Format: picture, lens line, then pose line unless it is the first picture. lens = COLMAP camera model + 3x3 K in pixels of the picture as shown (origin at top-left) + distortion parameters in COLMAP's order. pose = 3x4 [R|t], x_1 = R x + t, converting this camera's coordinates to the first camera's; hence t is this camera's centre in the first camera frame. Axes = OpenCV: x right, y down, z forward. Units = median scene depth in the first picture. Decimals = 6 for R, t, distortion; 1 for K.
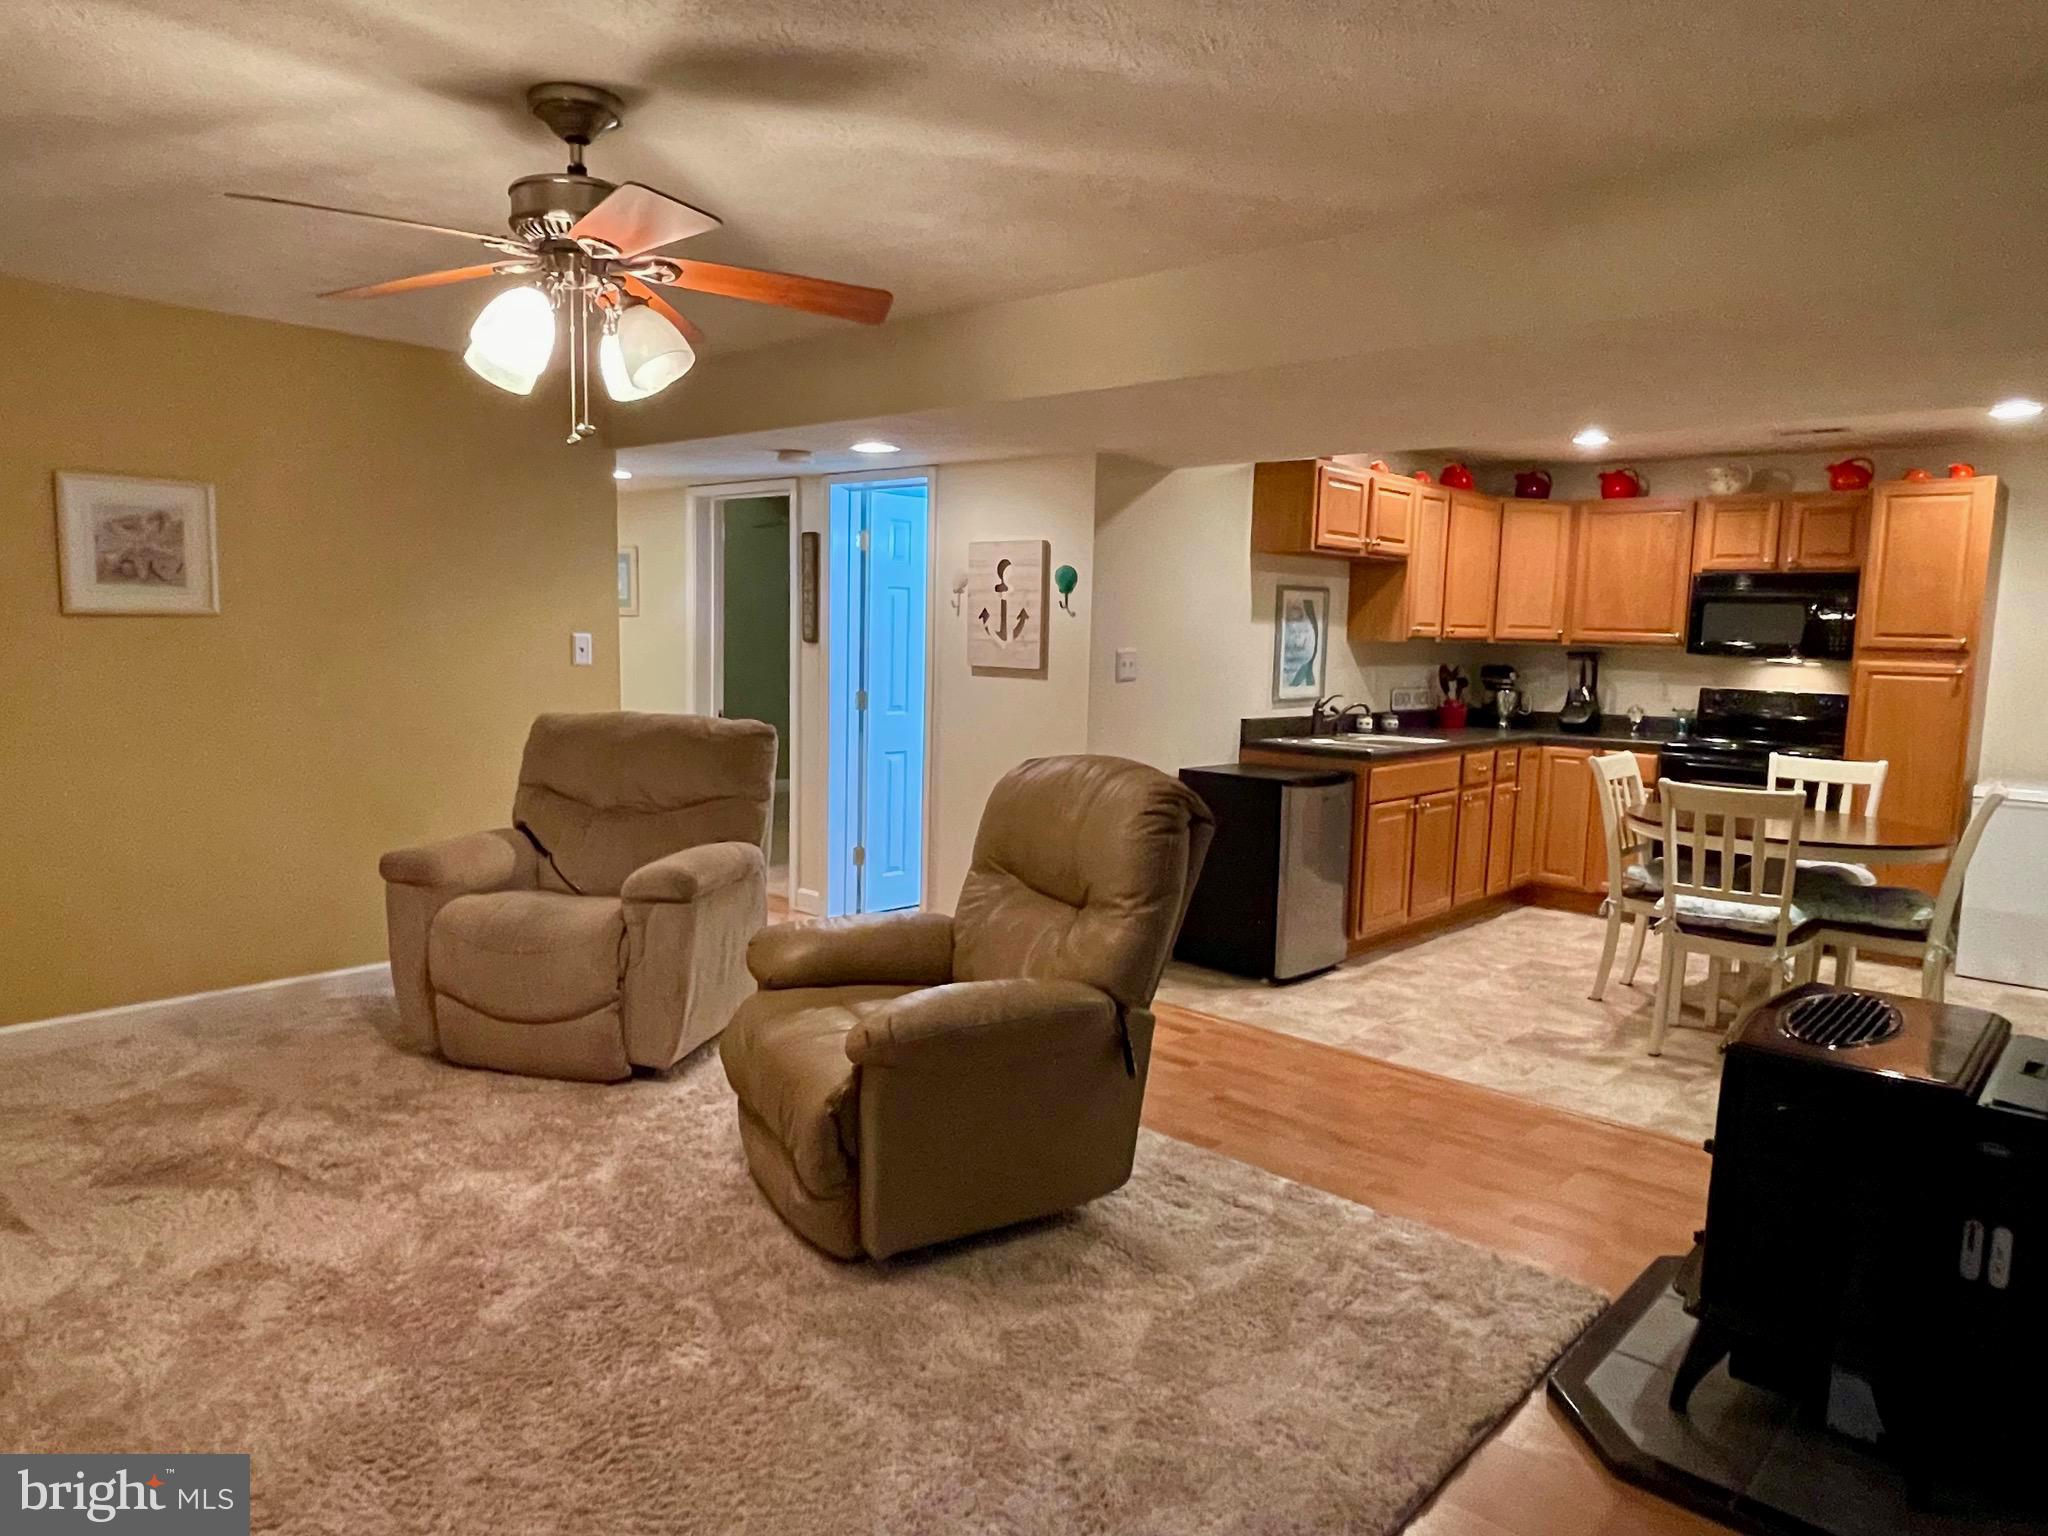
lens RADIAL K [[1302.4, 0, 1024.0], [0, 1302.4, 768.0], [0, 0, 1]] dist [0.044680, -0.069051]
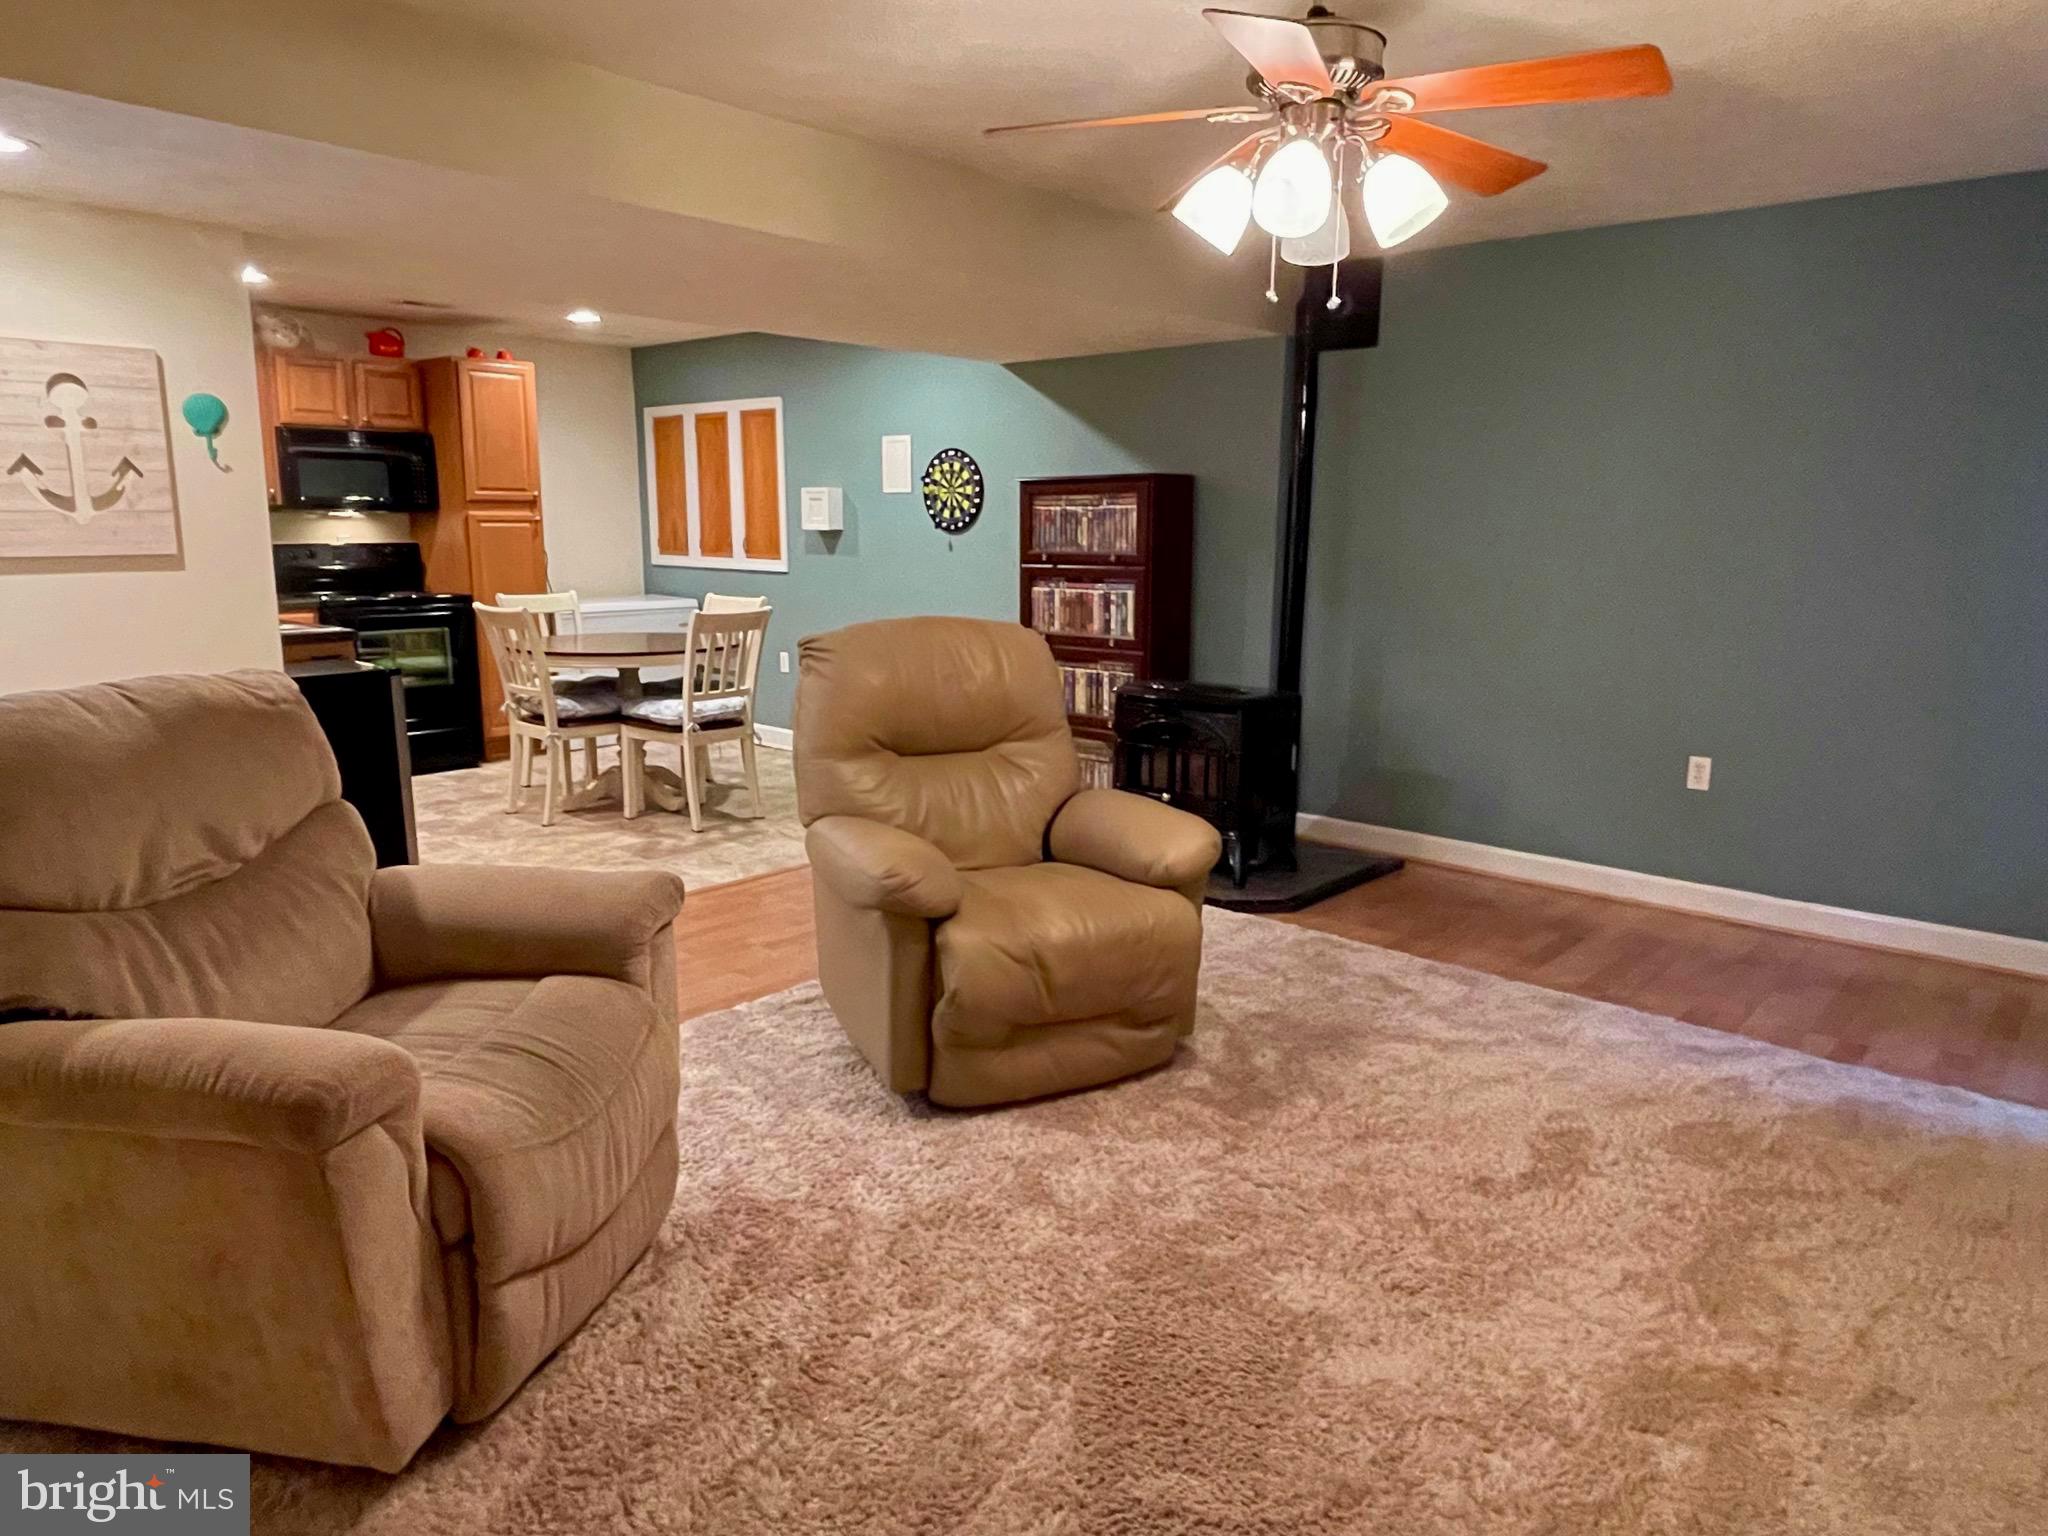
lens RADIAL K [[1299.3, 0, 1024.0], [0, 1299.3, 768.0], [0, 0, 1]] dist [-0.005153, -0.002828]
pose [[-0.014369, -0.217240, 0.976013, -0.533689], [0.099013, 0.971007, 0.217583, -0.059003], [-0.994982, 0.099765, 0.007557, 0.486624]]
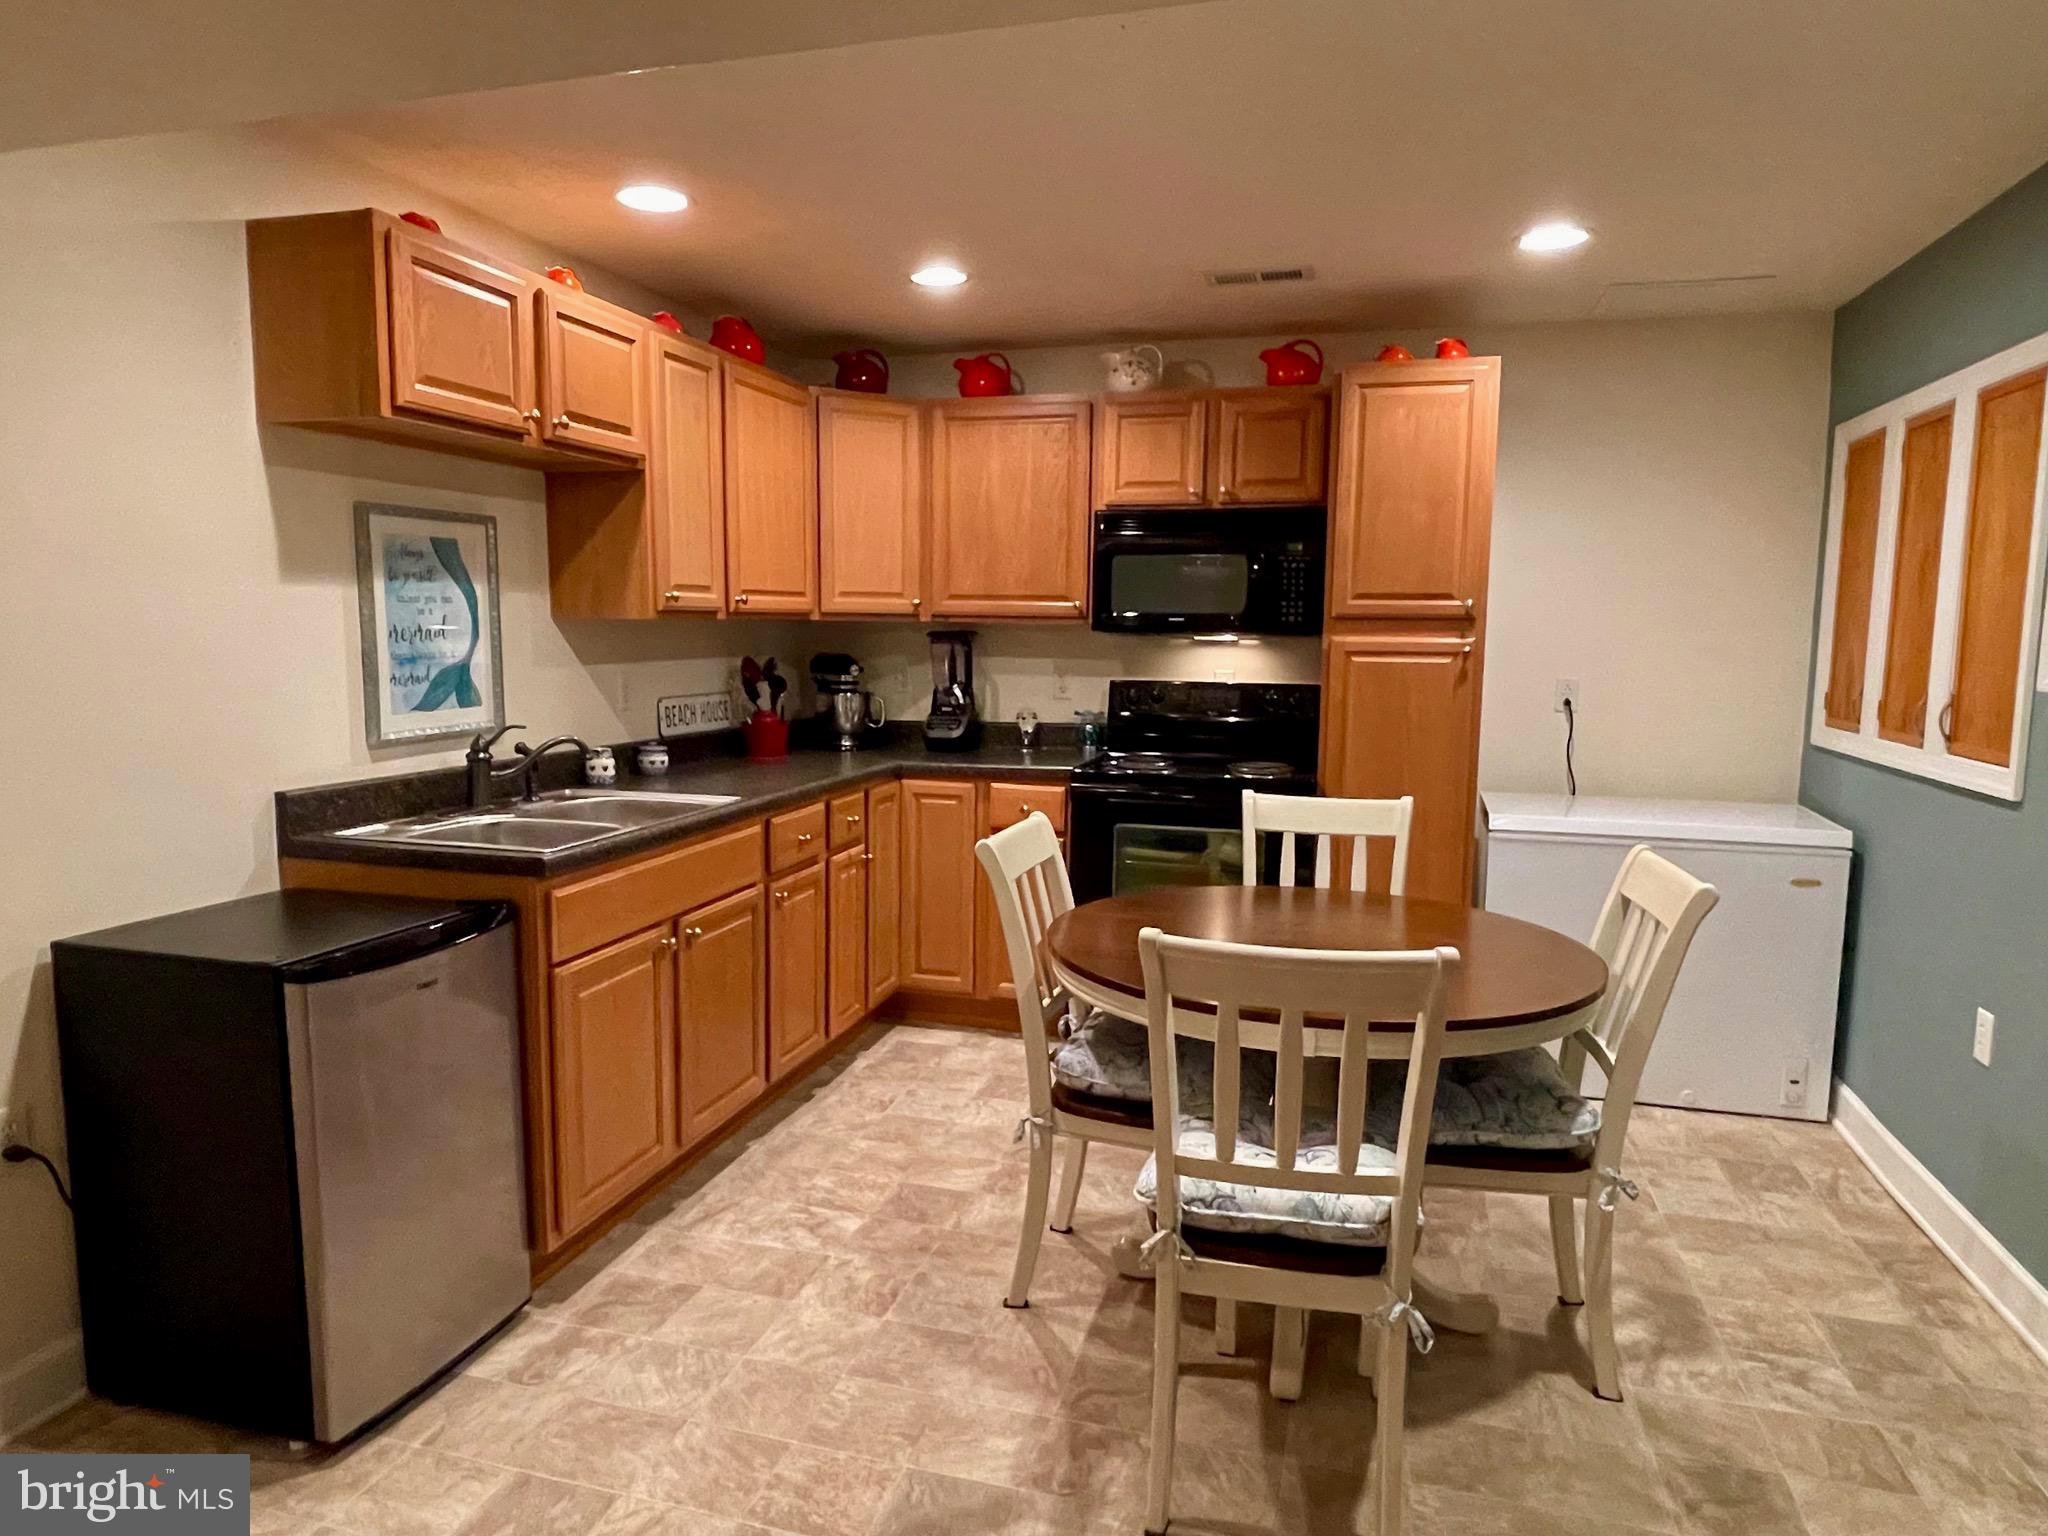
lens RADIAL K [[1280.3, 0, 1024.0], [0, 1280.3, 768.0], [0, 0, 1]] dist [0.003233, 0.000027]
pose [[0.895539, -0.068005, 0.439755, 0.192601], [0.062234, 0.997681, 0.027549, -0.039826], [-0.440609, 0.002697, 0.897695, 0.454618]]
